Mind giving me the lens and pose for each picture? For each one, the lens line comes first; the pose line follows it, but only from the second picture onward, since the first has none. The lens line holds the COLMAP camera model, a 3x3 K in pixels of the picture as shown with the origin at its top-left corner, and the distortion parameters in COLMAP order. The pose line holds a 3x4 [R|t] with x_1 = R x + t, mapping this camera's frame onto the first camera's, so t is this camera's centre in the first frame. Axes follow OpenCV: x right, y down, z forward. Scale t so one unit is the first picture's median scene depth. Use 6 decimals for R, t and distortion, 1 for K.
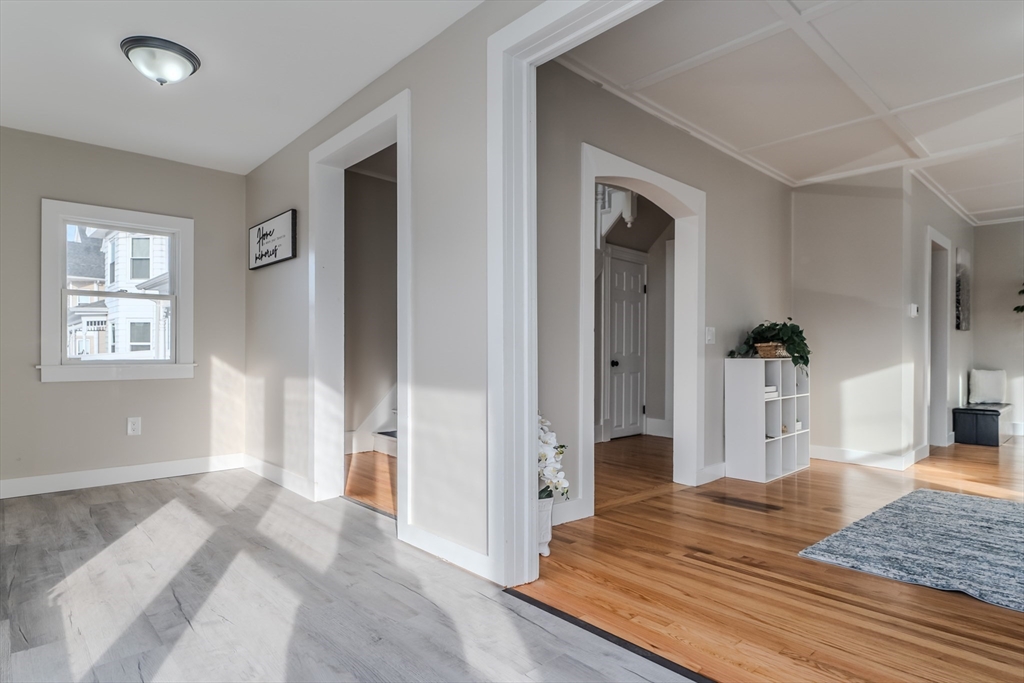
lens RADIAL K [[568.4, 0, 512.0], [0, 568.4, 341.5], [0, 0, 1]] dist [0.002896, -0.000444]
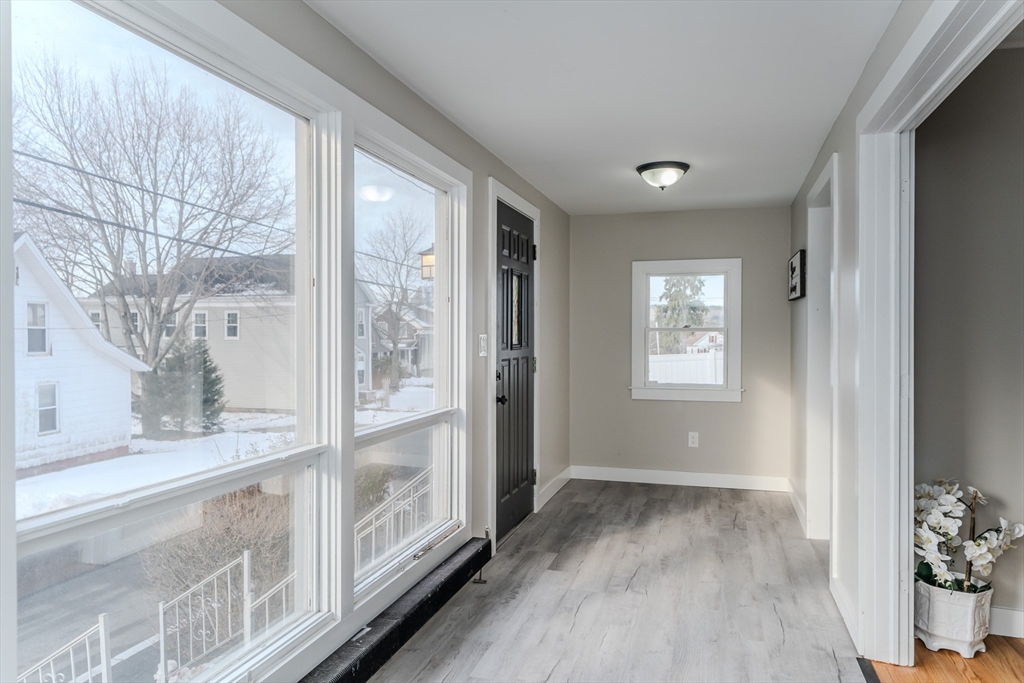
lens RADIAL K [[697.5, 0, 512.0], [0, 697.5, 341.5], [0, 0, 1]] dist [0.002022, 0.000995]
pose [[0.536103, 0.011315, -0.844077, 0.426861], [0.006617, 0.999823, 0.017606, -0.099907], [0.844127, -0.015024, 0.535933, -0.124592]]
